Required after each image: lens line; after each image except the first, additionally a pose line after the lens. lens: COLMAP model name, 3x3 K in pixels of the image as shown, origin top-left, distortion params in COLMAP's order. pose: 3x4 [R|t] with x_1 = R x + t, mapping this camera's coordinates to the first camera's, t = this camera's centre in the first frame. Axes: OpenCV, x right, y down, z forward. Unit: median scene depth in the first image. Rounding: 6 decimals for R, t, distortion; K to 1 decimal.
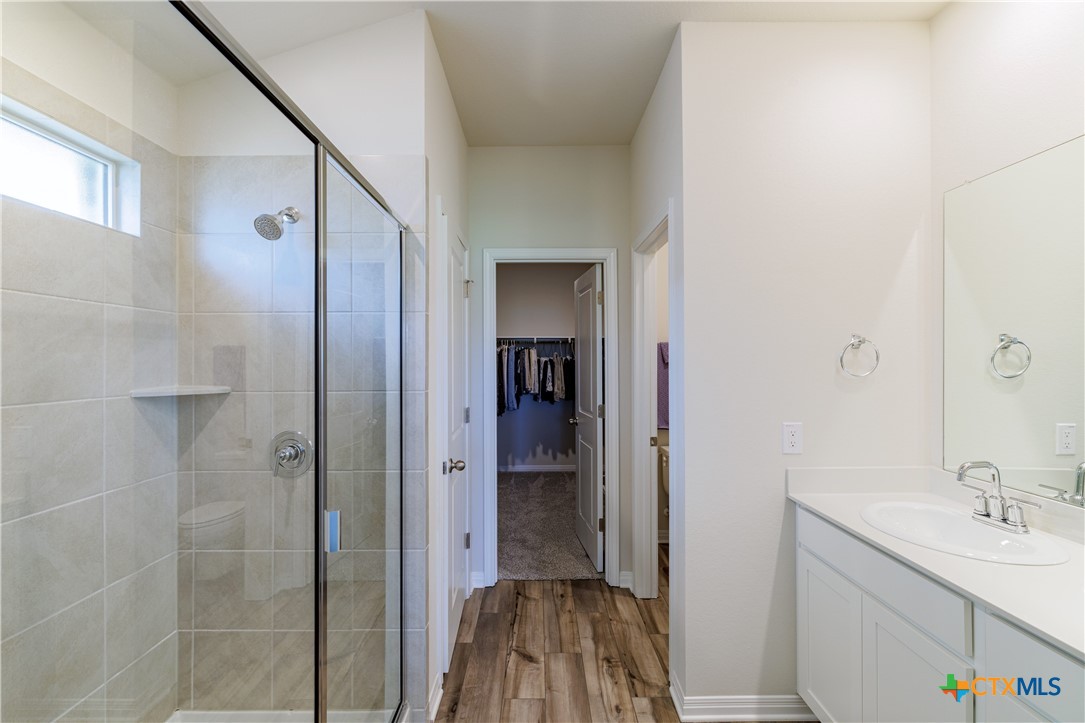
lens RADIAL K [[477.7, 0, 536.5], [0, 477.7, 362.4], [0, 0, 1]] dist [0.000012, 0.001200]
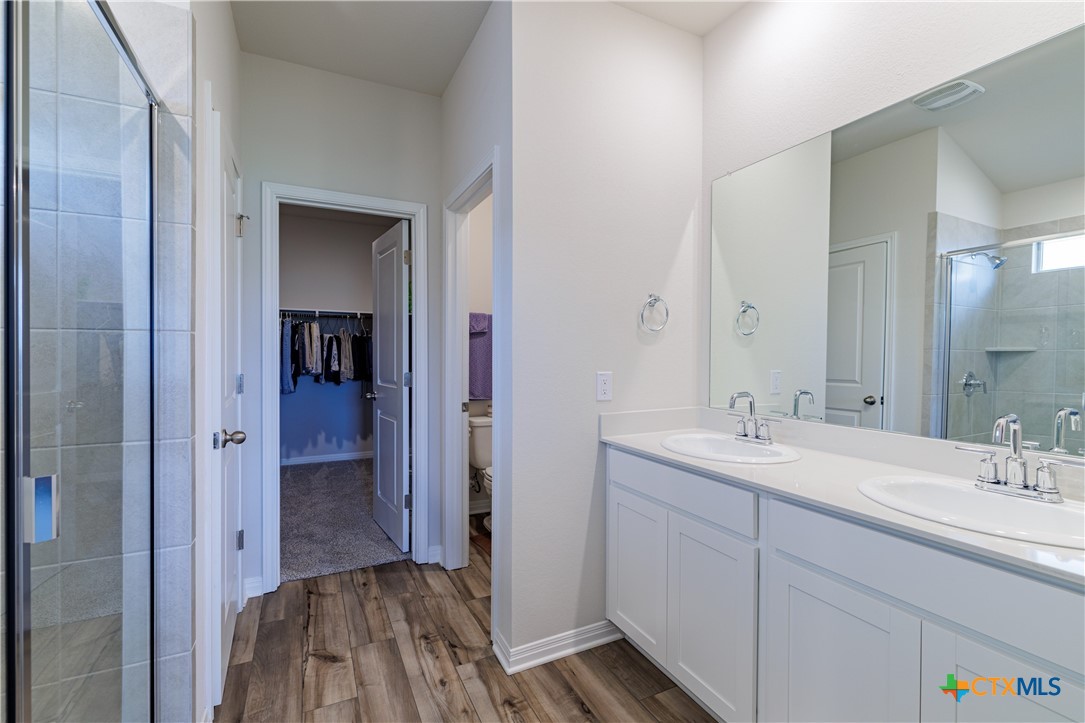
lens RADIAL K [[477.7, 0, 543.1], [0, 477.7, 358.3], [0, 0, 1]] dist [0.000012, 0.001200]
pose [[0.896358, 0.003192, 0.443319, -0.063875], [-0.008372, 0.999918, 0.009728, 0.078724], [-0.443252, -0.012431, 0.896311, 0.082608]]
